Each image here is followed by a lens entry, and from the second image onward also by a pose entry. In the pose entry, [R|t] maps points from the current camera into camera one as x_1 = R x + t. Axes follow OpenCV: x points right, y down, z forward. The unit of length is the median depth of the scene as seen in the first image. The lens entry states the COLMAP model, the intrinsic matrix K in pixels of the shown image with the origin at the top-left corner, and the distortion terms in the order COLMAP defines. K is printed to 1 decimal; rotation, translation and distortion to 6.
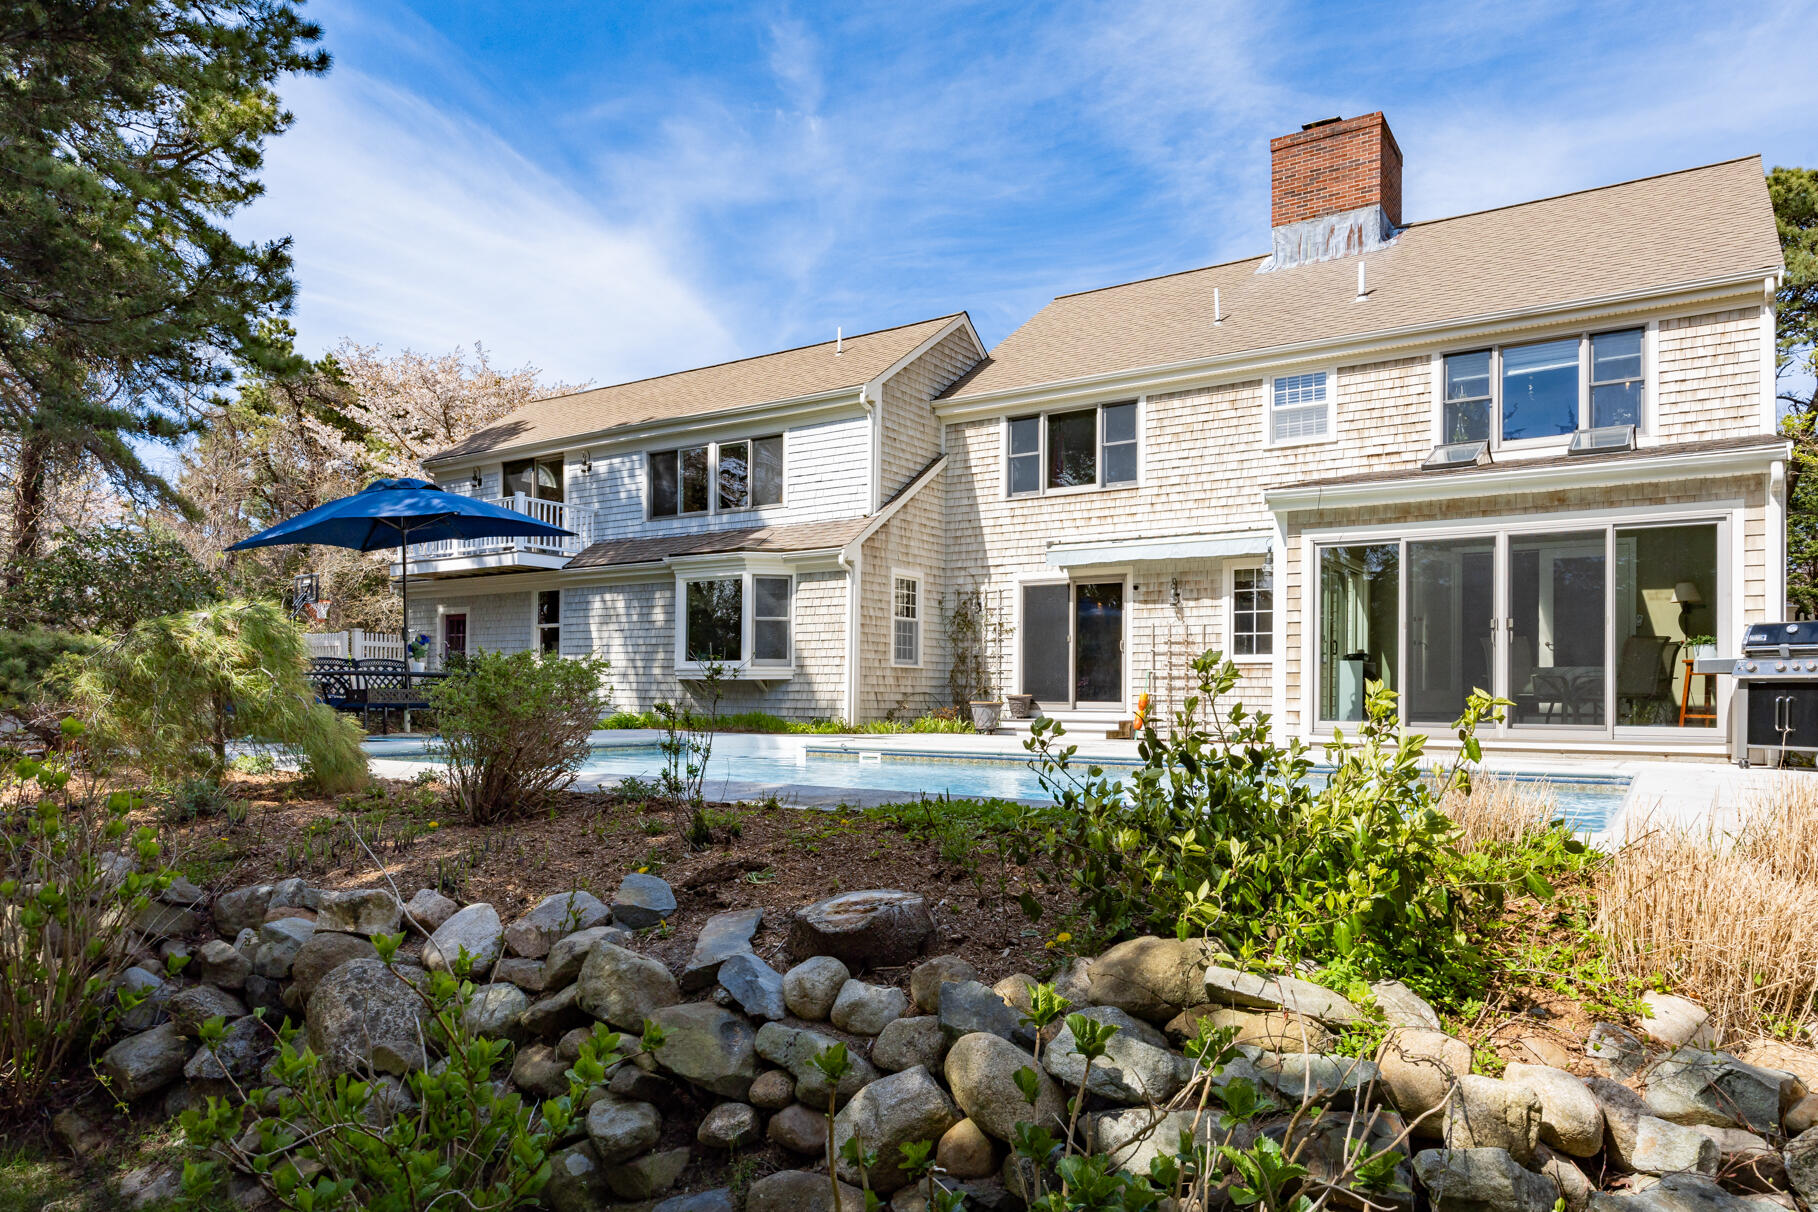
lens RADIAL K [[1136.5, 0, 909.6], [0, 1136.5, 681.8], [0, 0, 1]] dist [0.006444, -0.002909]
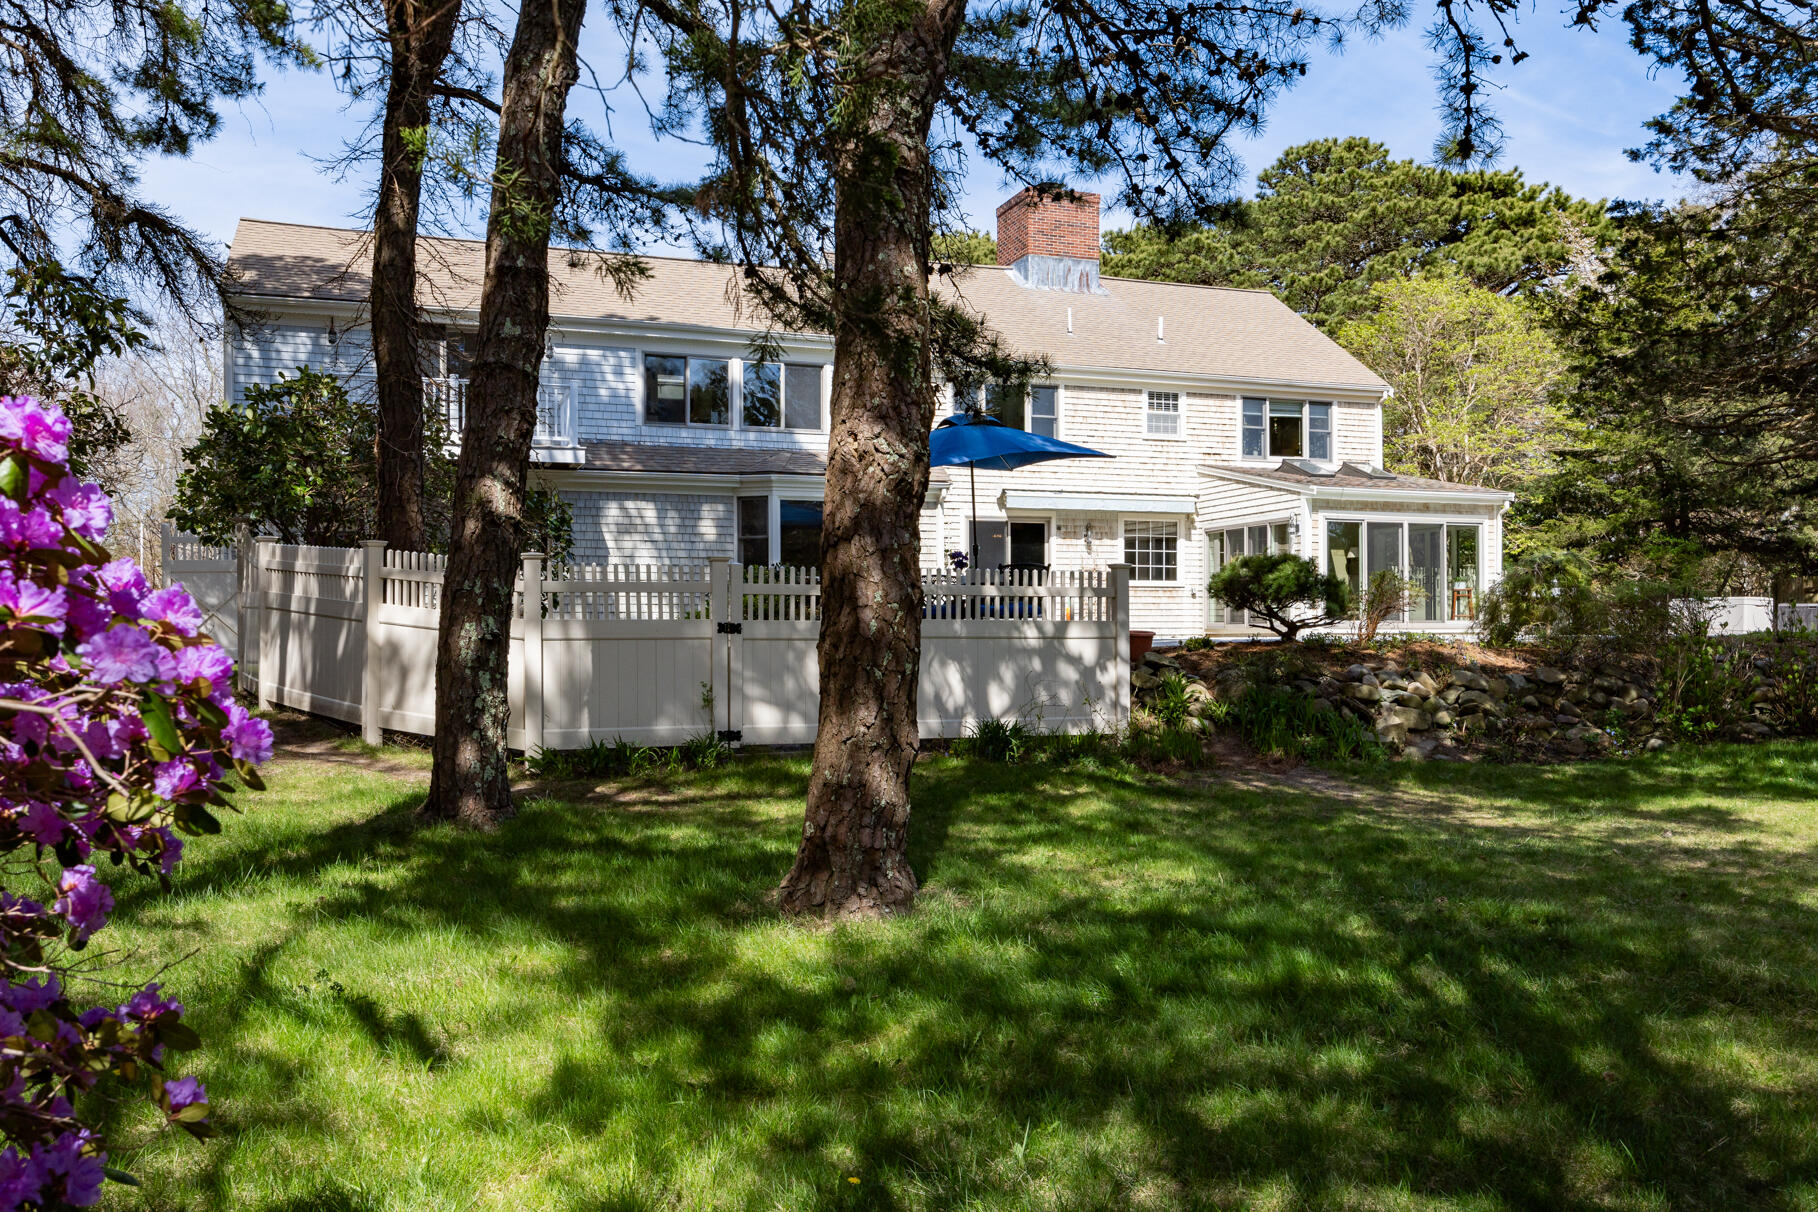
lens RADIAL K [[1413.1, 0, 910.5], [0, 1413.1, 608.5], [0, 0, 1]] dist [0.015953, 0.001623]
pose [[0.603687, 0.000352, 0.797222, -1.228929], [-0.001640, 0.999998, 0.000800, 0.010703], [-0.797220, -0.001790, 0.603686, 0.139379]]
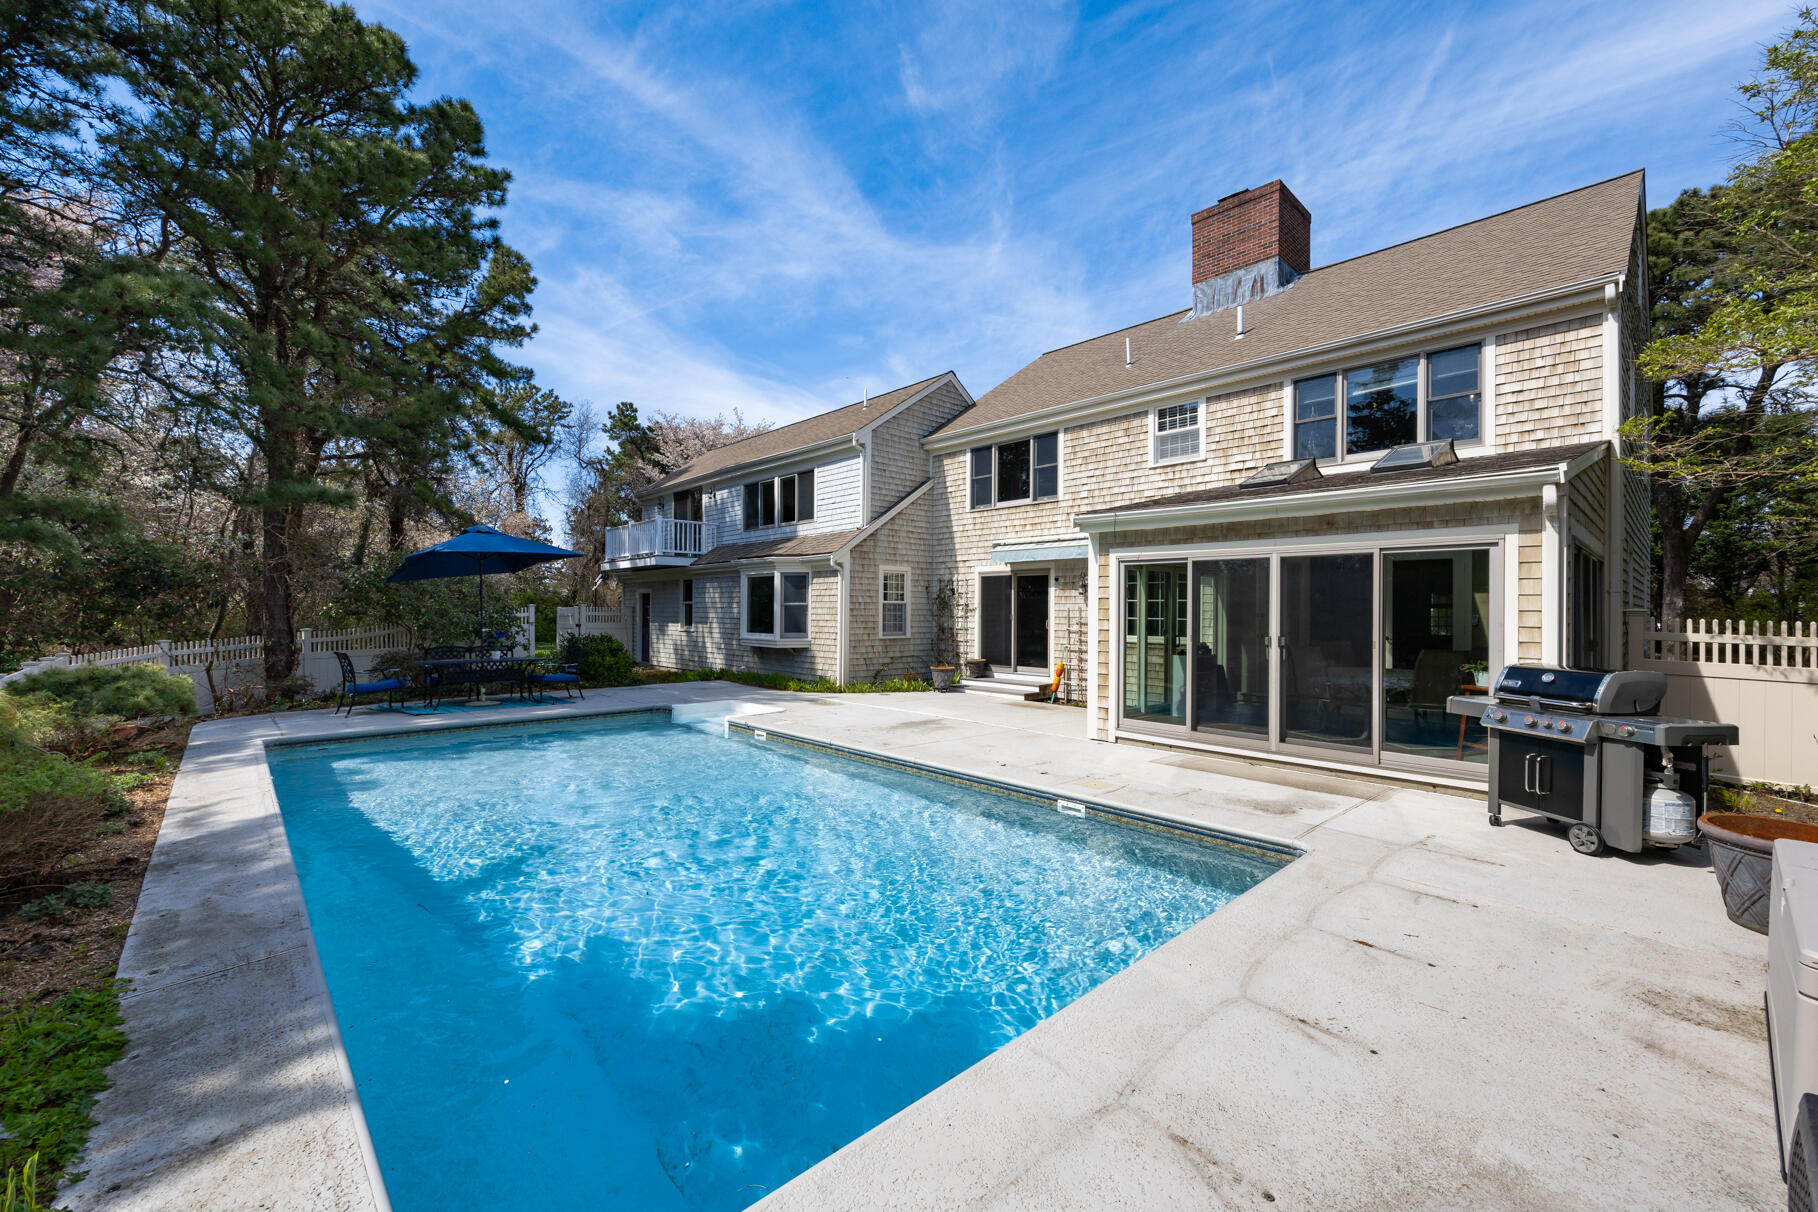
lens RADIAL K [[714.3, 0, 909.1], [0, 714.3, 611.9], [0, 0, 1]] dist [-0.000344, -0.000106]
pose [[0.974283, -0.002358, -0.225317, 0.218926], [0.004925, 0.999929, 0.010834, -0.056280], [0.225276, -0.011665, 0.974225, 0.182643]]
